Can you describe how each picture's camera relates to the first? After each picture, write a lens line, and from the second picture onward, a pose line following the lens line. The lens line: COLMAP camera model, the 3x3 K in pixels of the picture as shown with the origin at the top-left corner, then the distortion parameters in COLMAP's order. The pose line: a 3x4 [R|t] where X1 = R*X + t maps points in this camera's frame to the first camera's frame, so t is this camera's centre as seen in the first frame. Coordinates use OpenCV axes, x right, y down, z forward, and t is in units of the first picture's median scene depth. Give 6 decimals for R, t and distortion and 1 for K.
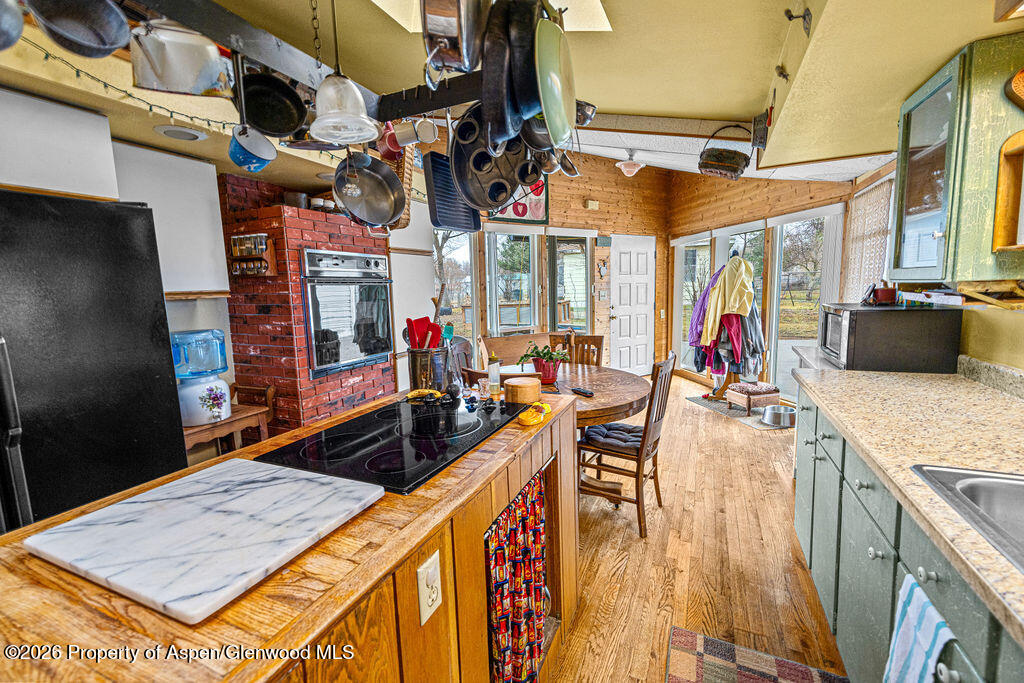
lens RADIAL K [[435.3, 0, 512.0], [0, 435.3, 341.5], [0, 0, 1]] dist [0.003948, -0.000143]
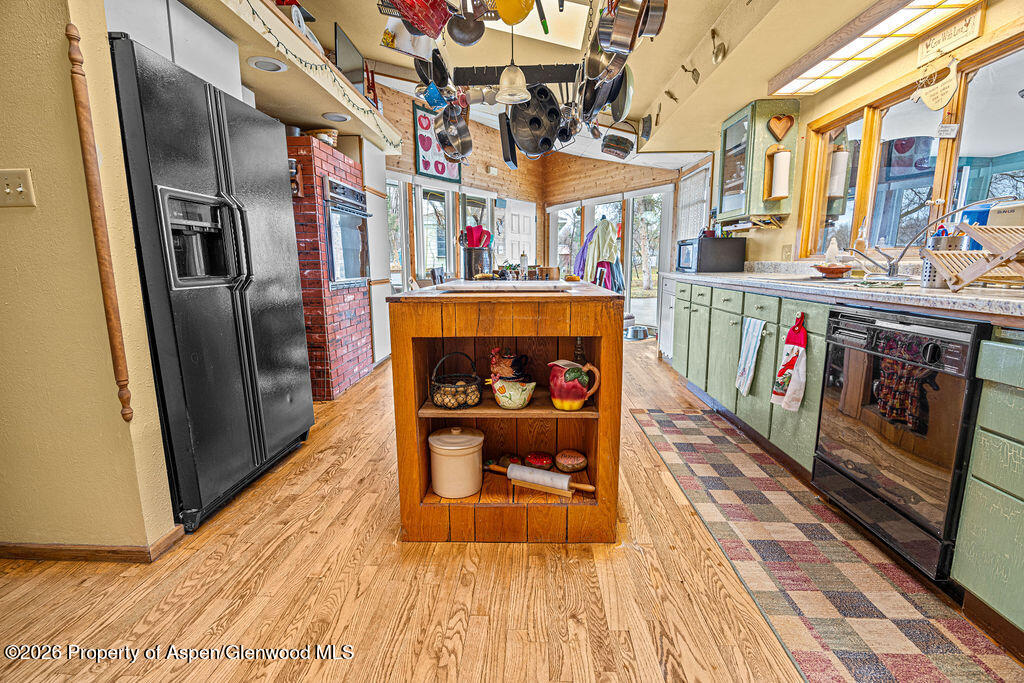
lens RADIAL K [[451.6, 0, 512.0], [0, 451.6, 341.5], [0, 0, 1]] dist [-0.010381, -0.000001]
pose [[0.926134, -0.040738, 0.374989, -0.383055], [0.026843, 0.998748, 0.042206, 0.153050], [-0.376239, -0.029022, 0.926068, -0.255888]]
